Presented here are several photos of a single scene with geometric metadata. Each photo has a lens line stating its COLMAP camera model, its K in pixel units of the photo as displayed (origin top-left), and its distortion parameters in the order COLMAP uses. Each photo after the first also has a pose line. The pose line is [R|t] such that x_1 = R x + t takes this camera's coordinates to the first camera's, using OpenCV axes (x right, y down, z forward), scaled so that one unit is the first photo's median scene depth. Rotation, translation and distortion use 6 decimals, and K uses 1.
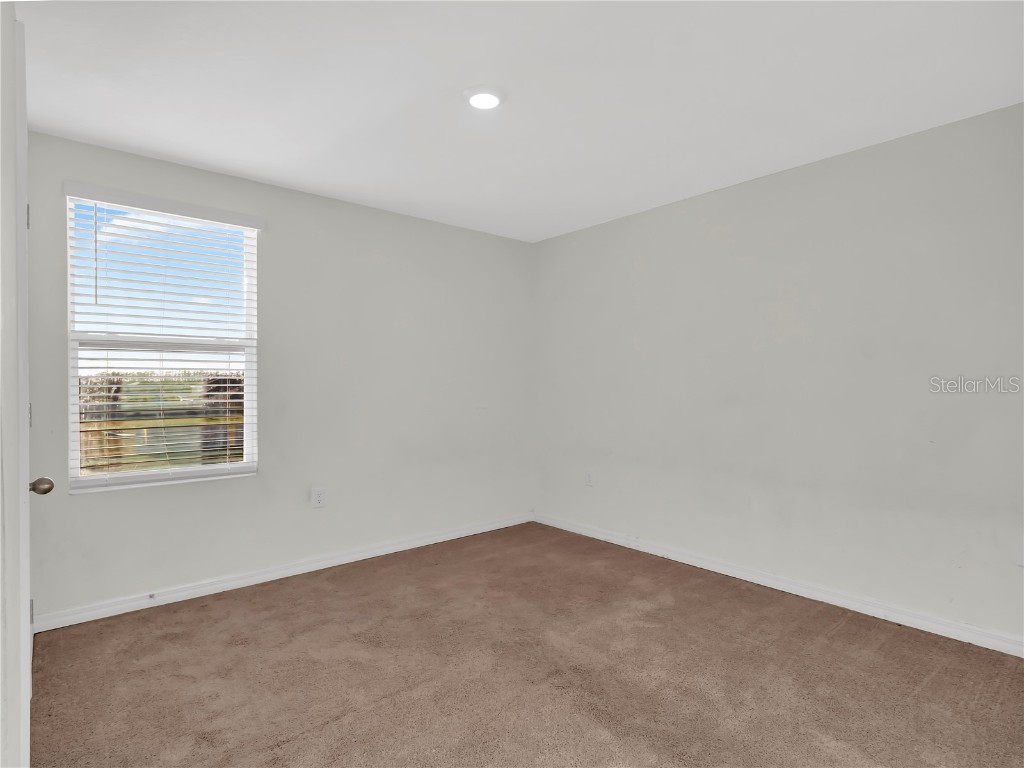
lens RADIAL K [[562.9, 0, 513.1], [0, 562.9, 387.0], [0, 0, 1]] dist [0.024802, 0.000242]
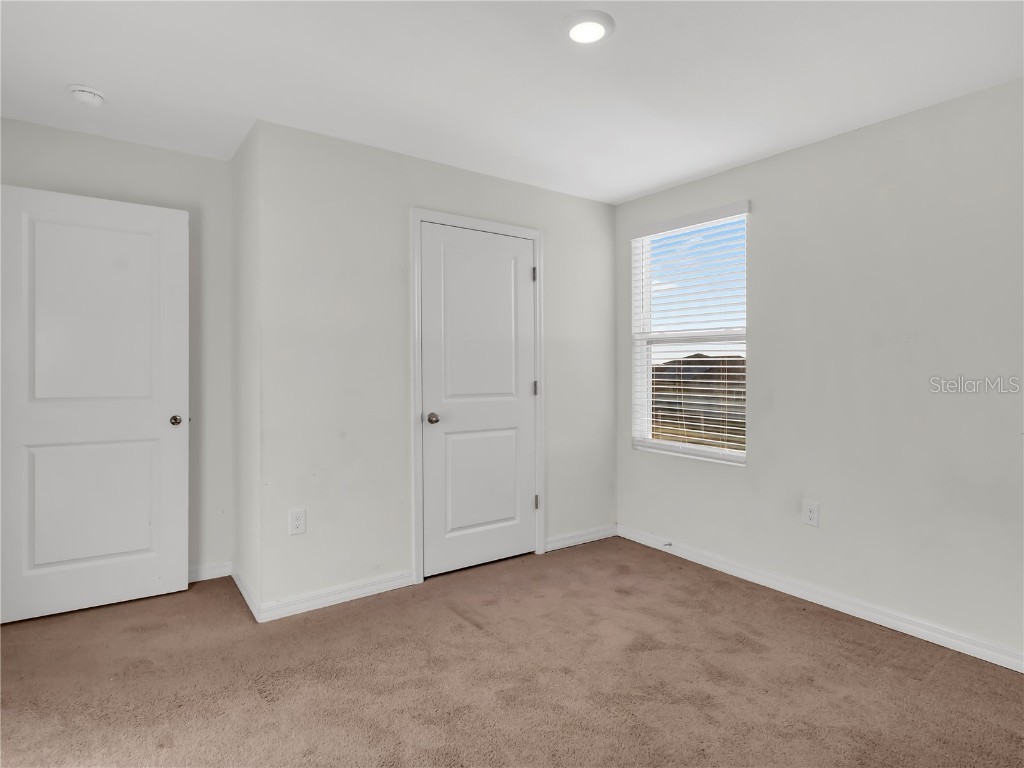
lens RADIAL K [[553.8, 0, 512.0], [0, 553.8, 384.0], [0, 0, 1]] dist [0.000652, -0.000124]
pose [[-0.081780, 0.021261, -0.996424, 0.576790], [-0.028231, 0.999322, 0.023639, 0.002769], [0.996250, 0.030064, -0.081124, 0.748931]]
